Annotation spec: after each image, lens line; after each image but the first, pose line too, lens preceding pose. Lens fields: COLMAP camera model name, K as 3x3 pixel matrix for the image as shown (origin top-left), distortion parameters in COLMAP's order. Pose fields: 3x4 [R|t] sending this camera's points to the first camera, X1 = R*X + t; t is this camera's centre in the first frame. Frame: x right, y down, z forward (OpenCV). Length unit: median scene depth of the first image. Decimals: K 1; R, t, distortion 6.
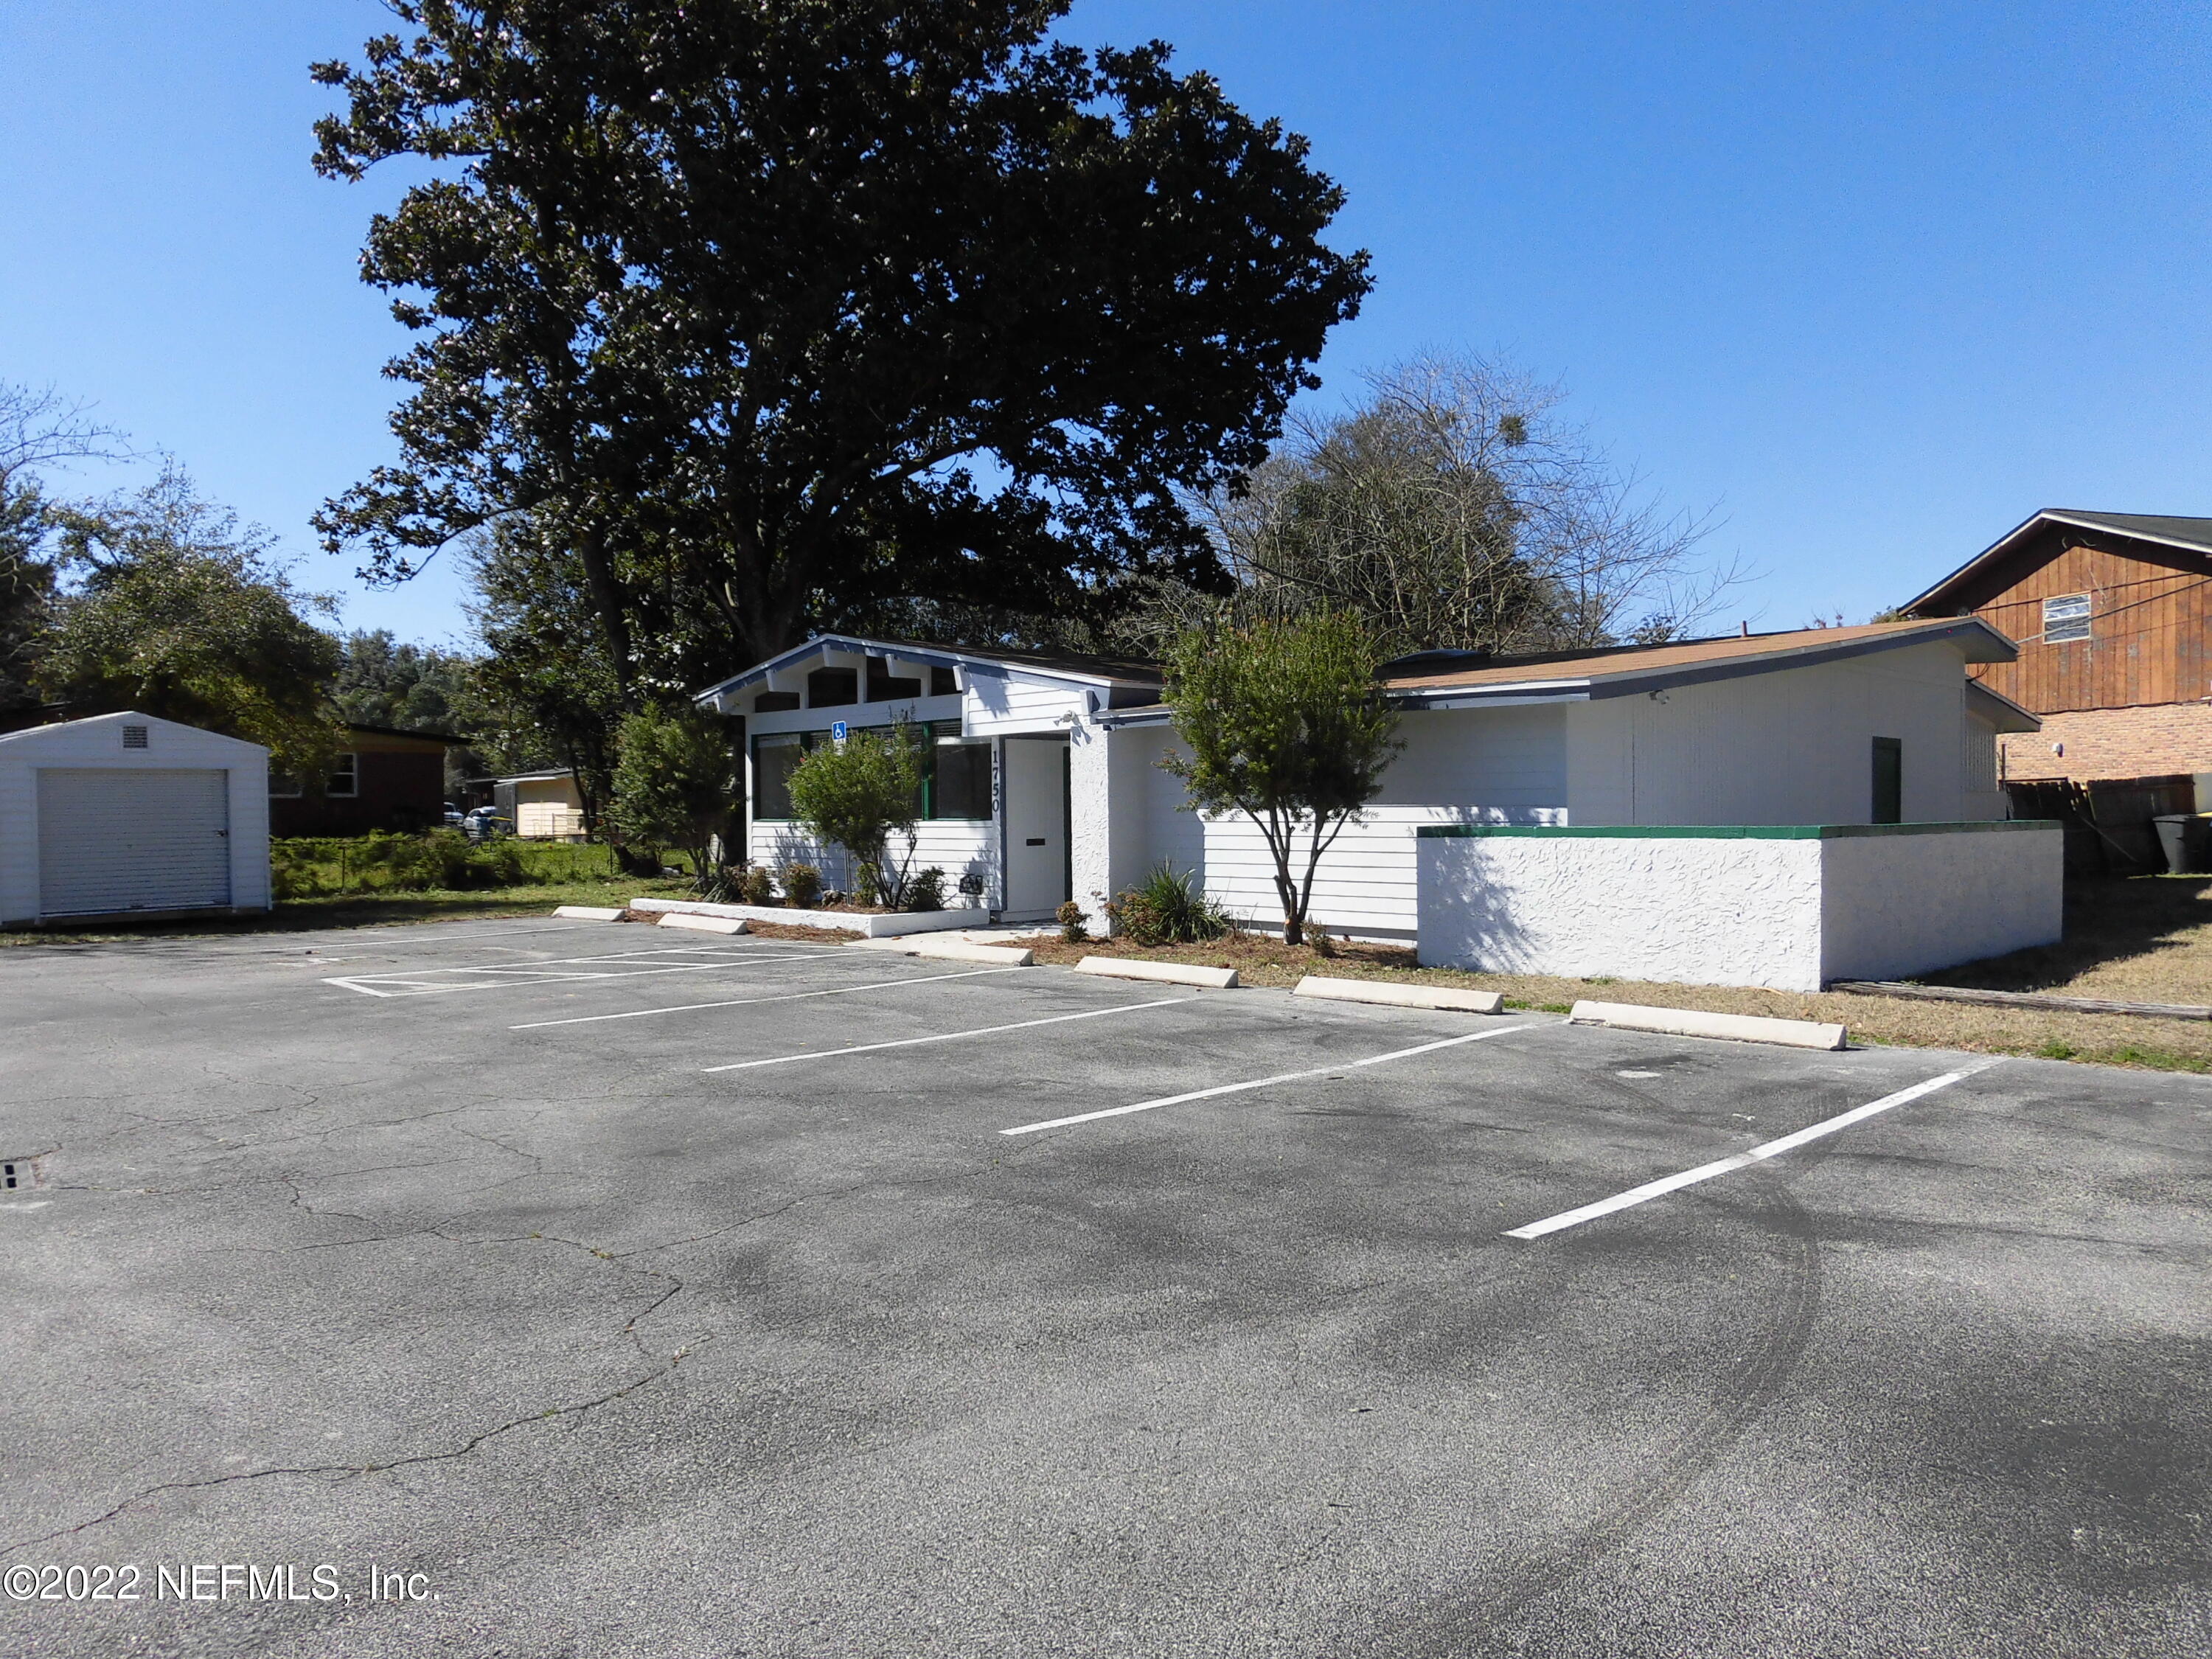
lens RADIAL K [[1594.4, 0, 1103.2], [0, 1594.4, 835.0], [0, 0, 1]] dist [-0.034219, -0.013418]
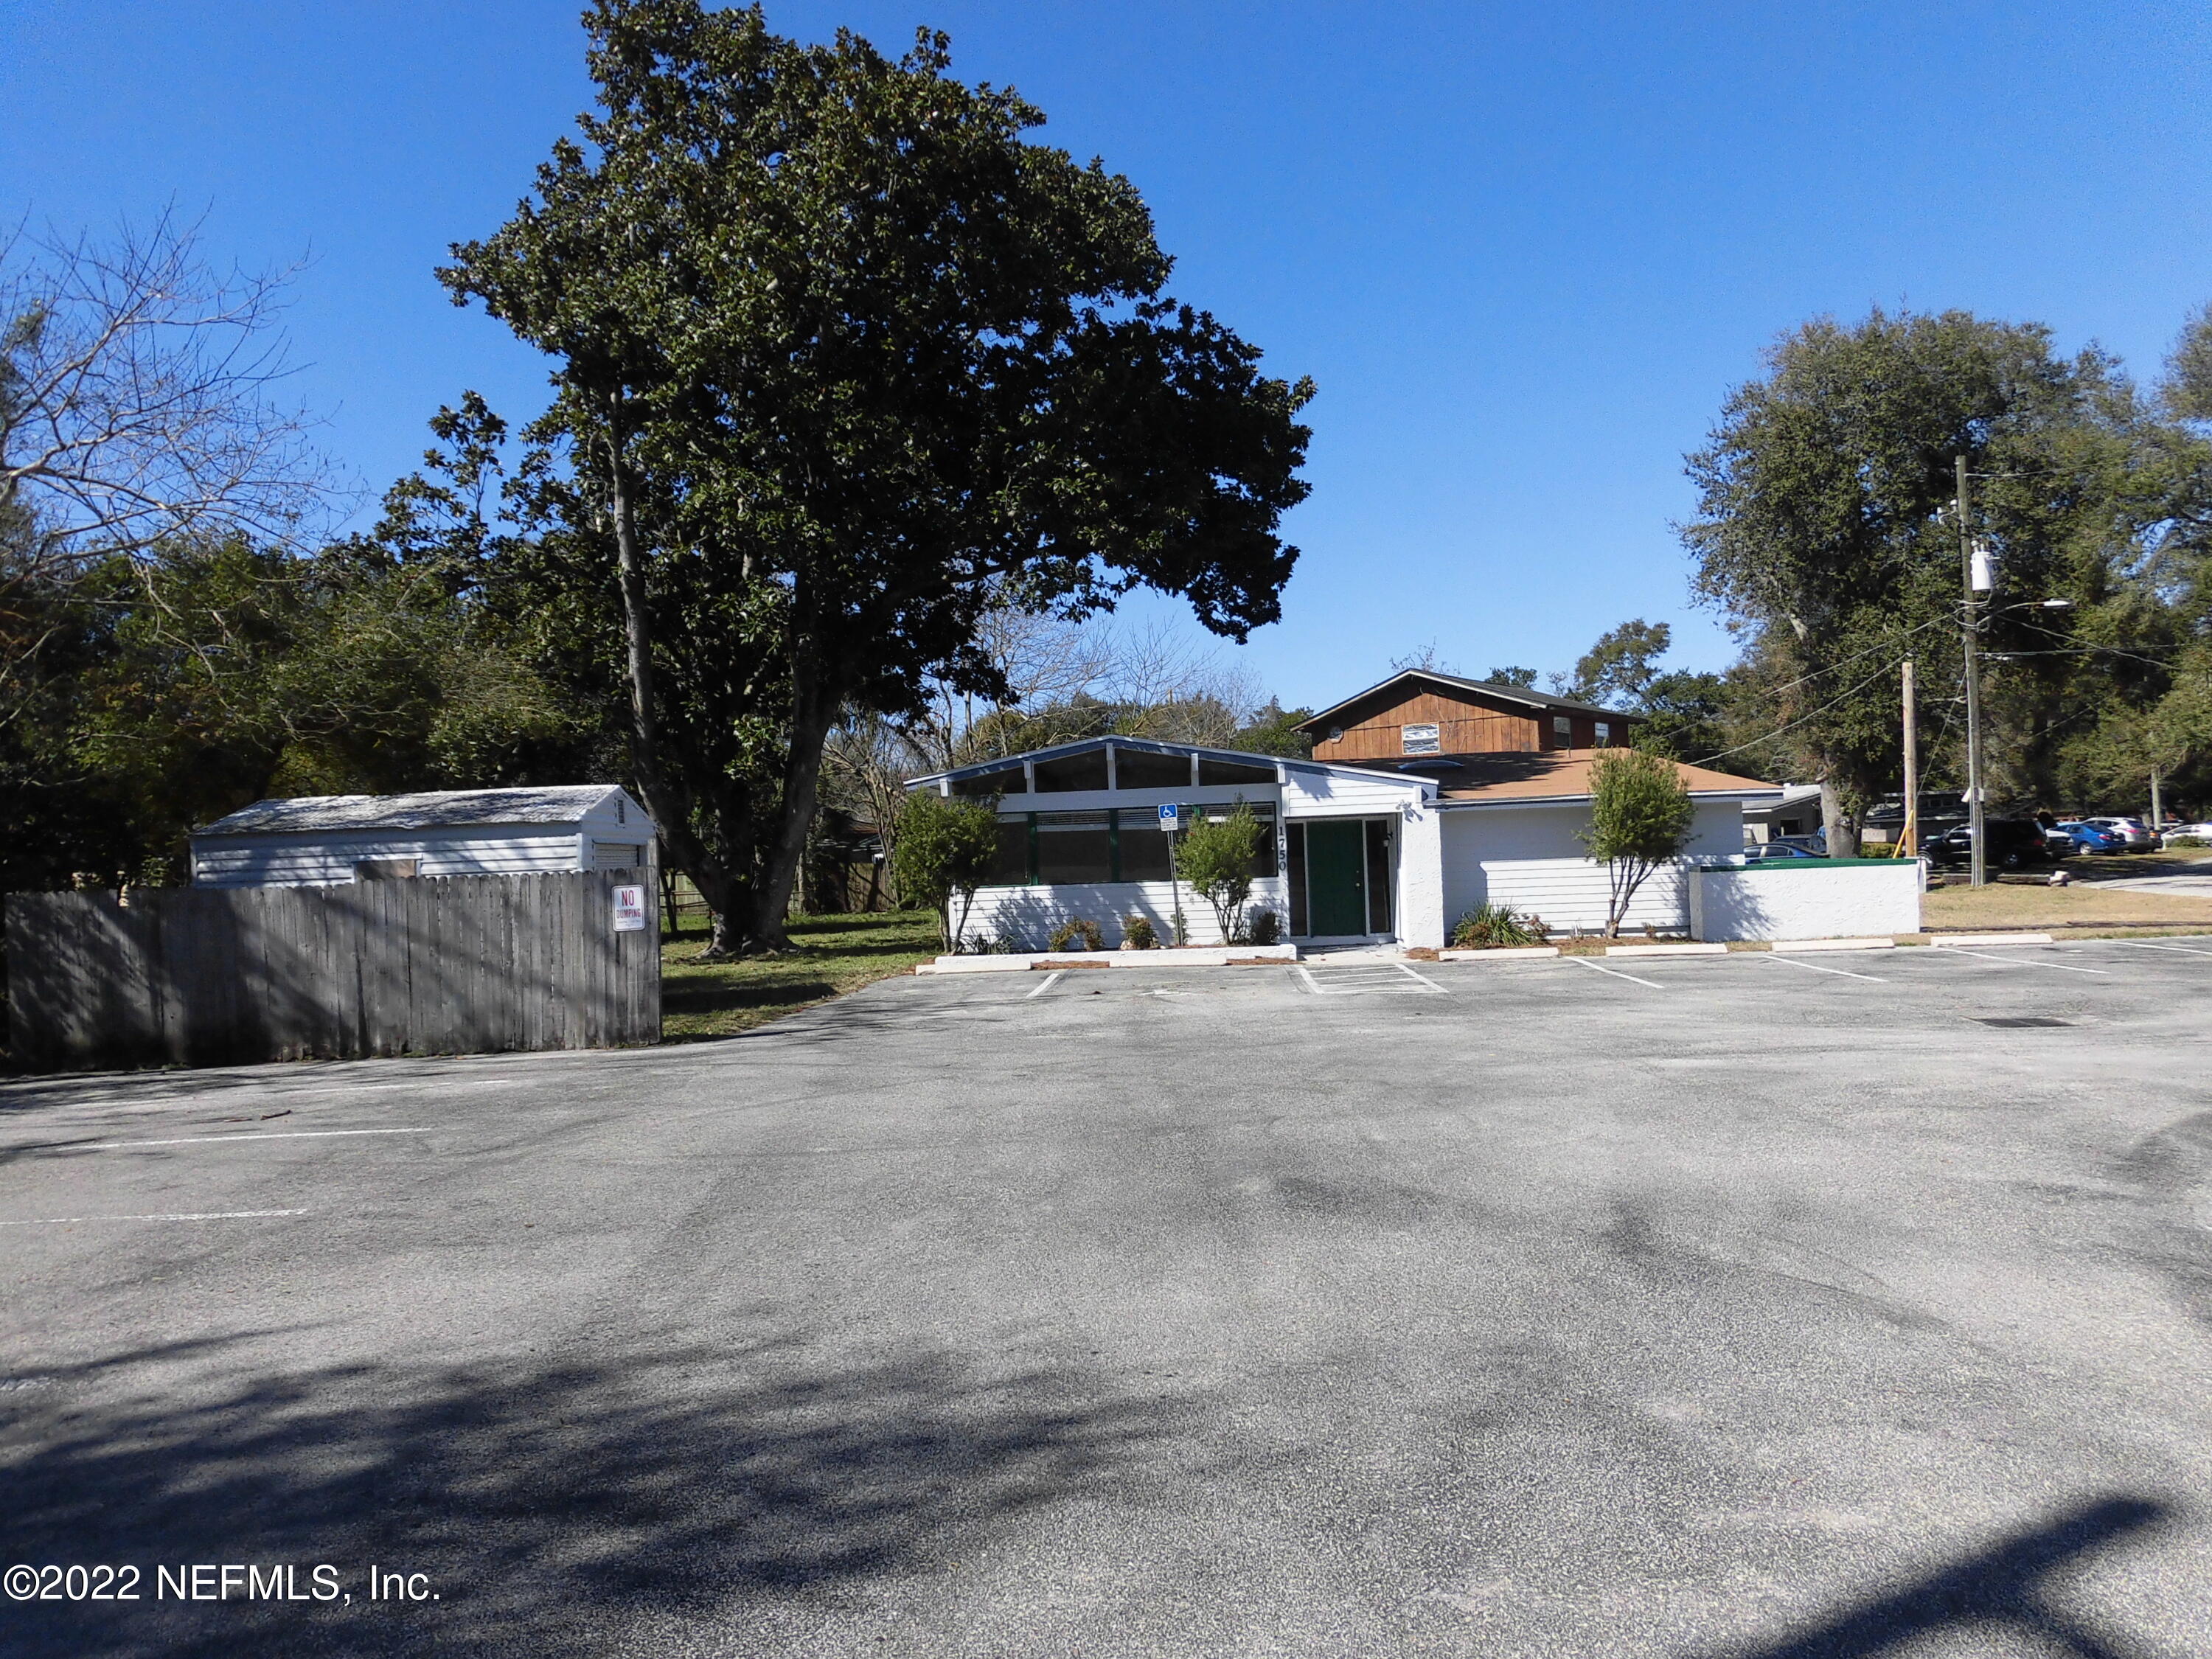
lens RADIAL K [[1594.4, 0, 1095.2], [0, 1594.4, 825.4], [0, 0, 1]] dist [-0.034219, -0.013418]
pose [[0.735682, -0.002973, 0.677321, -1.189800], [0.037903, 0.998604, -0.036786, -0.008703], [-0.676266, 0.052736, 0.734768, 0.089874]]
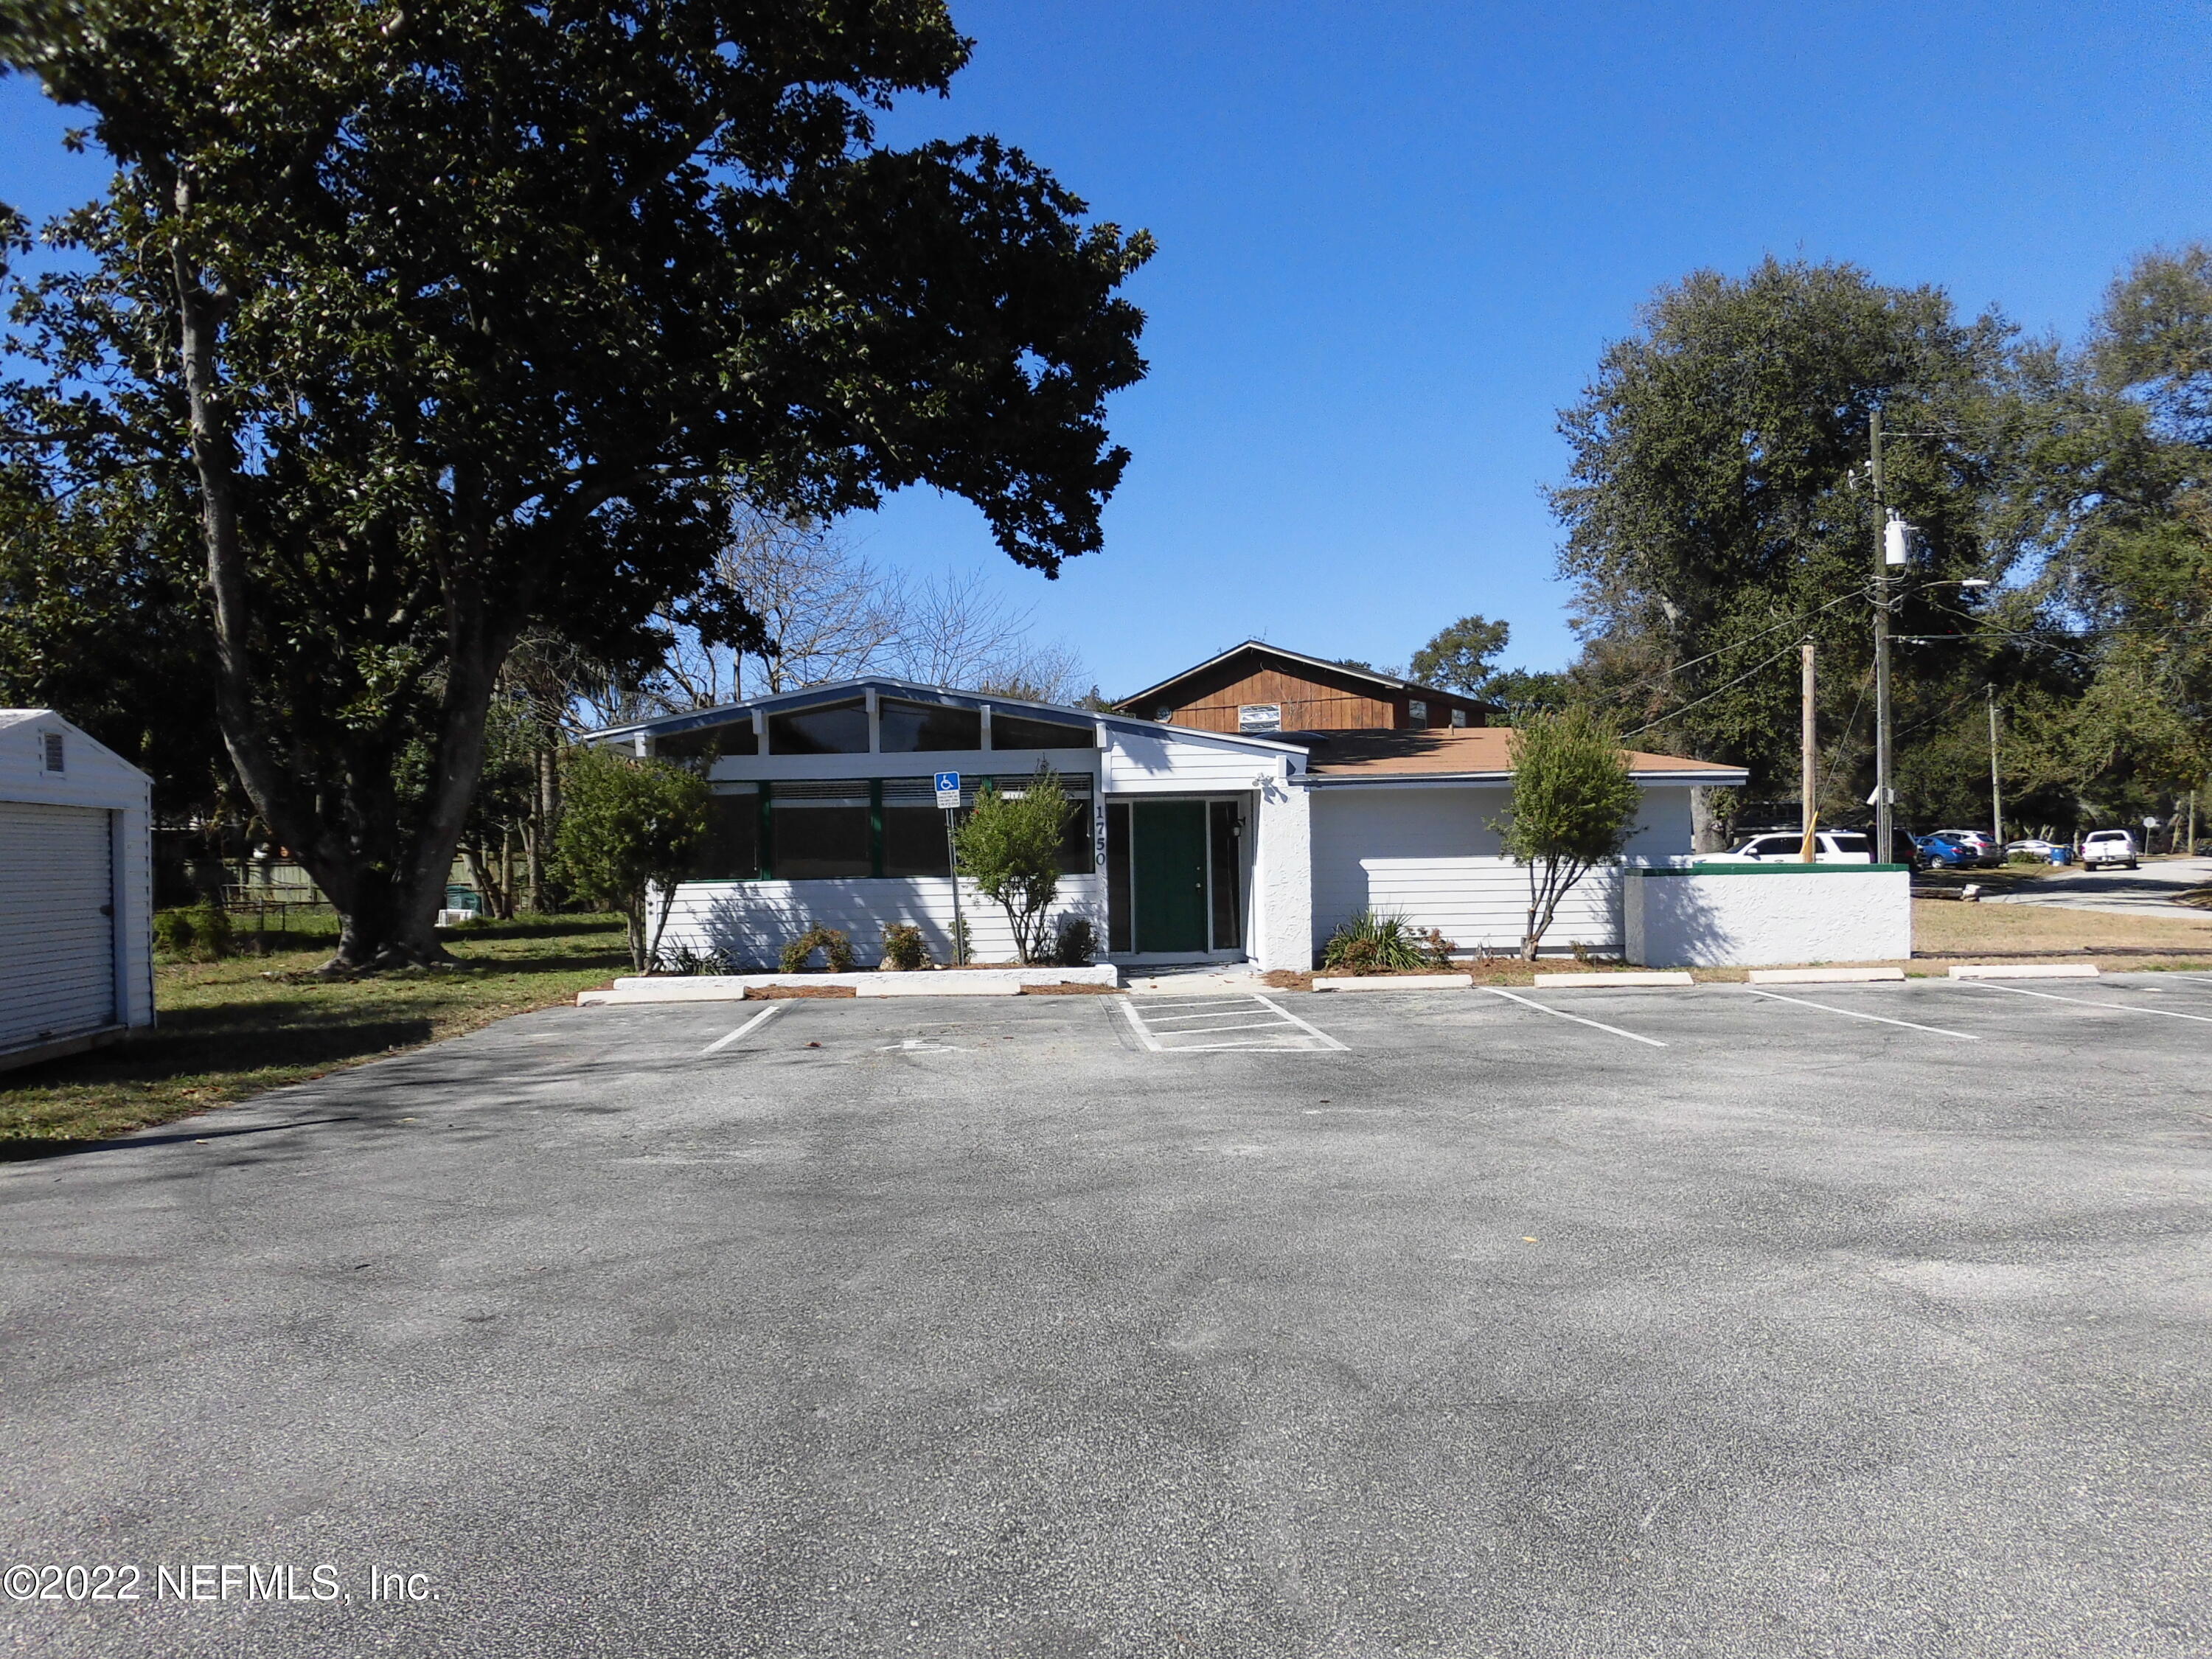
lens RADIAL K [[1594.4, 0, 1089.3], [0, 1594.4, 879.3], [0, 0, 1]] dist [-0.034219, -0.013418]
pose [[0.656895, -0.014969, 0.753834, -0.903965], [0.023337, 0.999728, -0.000484, -0.005008], [-0.753621, 0.017910, 0.657065, 0.336621]]
